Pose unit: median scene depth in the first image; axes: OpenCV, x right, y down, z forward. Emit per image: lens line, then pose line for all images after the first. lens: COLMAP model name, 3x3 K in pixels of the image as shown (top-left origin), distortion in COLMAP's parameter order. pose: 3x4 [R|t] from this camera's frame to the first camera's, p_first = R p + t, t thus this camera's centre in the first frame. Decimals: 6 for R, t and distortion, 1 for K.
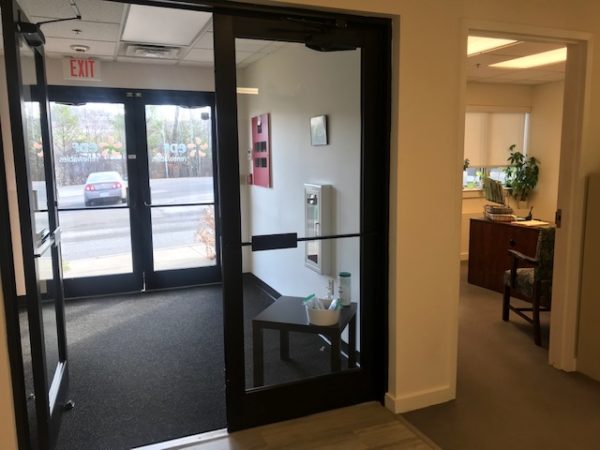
lens RADIAL K [[499.7, 0, 296.8], [0, 499.7, 223.7], [0, 0, 1]] dist [0.043072, -0.047223]
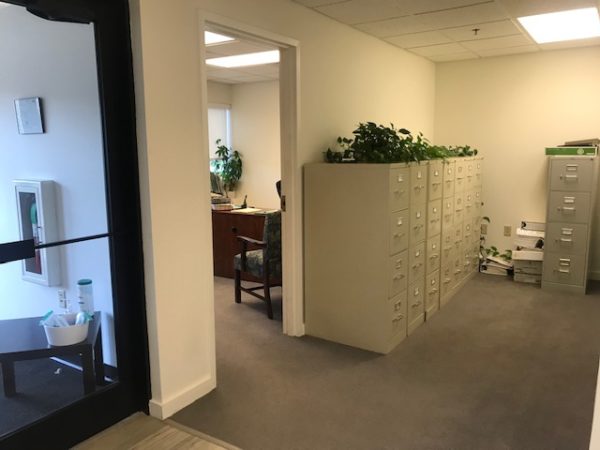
lens RADIAL K [[499.7, 0, 298.5], [0, 499.7, 221.6], [0, 0, 1]] dist [0.043072, -0.047223]
pose [[0.821808, -0.082238, 0.563799, -0.082944], [0.079787, 0.996389, 0.029038, 0.000542], [-0.564151, 0.021120, 0.825402, 0.058108]]
